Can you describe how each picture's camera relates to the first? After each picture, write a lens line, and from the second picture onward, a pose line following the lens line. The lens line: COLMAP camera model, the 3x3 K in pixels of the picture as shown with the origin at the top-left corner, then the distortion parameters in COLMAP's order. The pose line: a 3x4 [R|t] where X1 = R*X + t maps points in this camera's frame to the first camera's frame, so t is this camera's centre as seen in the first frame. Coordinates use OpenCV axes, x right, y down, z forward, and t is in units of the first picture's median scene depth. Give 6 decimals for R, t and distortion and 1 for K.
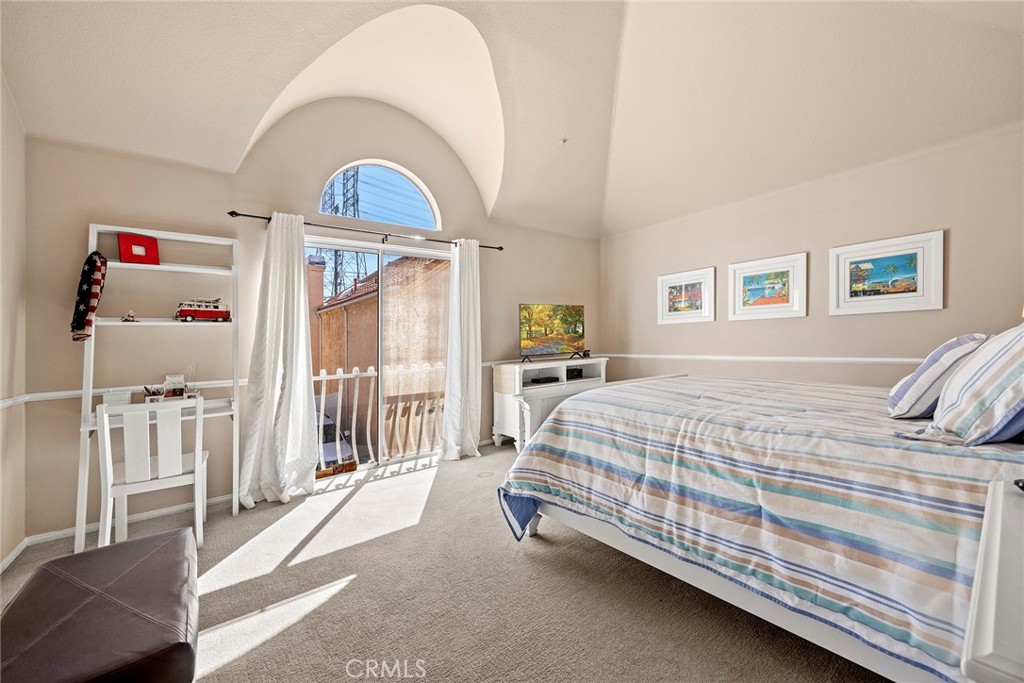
lens RADIAL K [[391.4, 0, 509.5], [0, 391.4, 337.4], [0, 0, 1]] dist [0.000105, -0.000016]
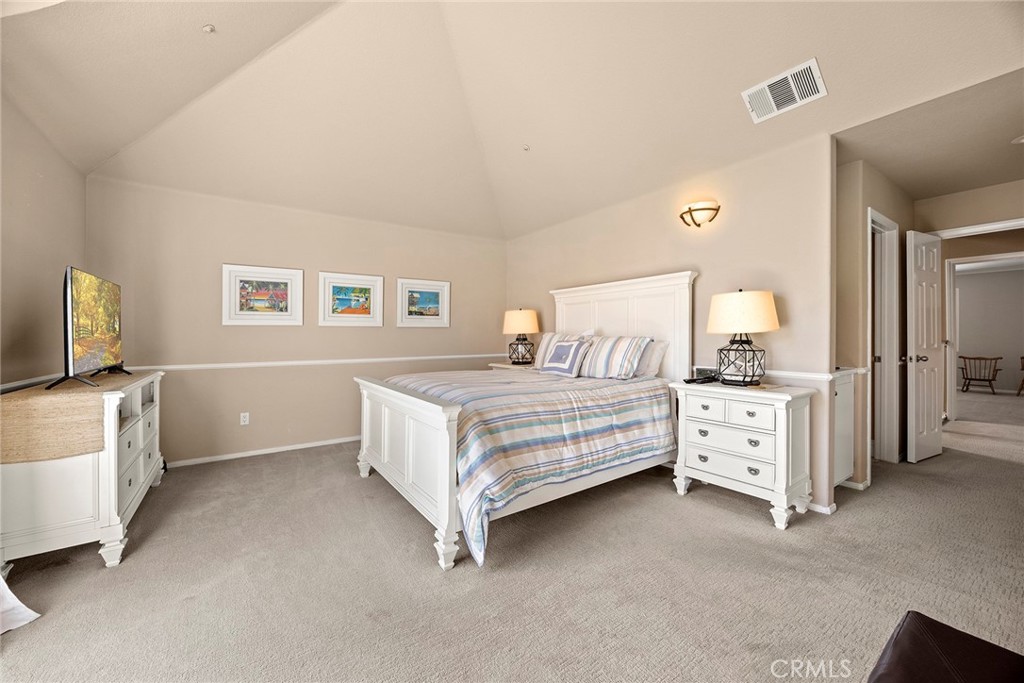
lens RADIAL K [[391.4, 0, 509.5], [0, 391.4, 337.4], [0, 0, 1]] dist [0.000105, -0.000016]
pose [[0.044424, 0.027335, 0.998639, -0.558090], [-0.001518, 0.999626, -0.027295, 0.018264], [-0.999012, -0.000304, 0.044449, 0.578327]]
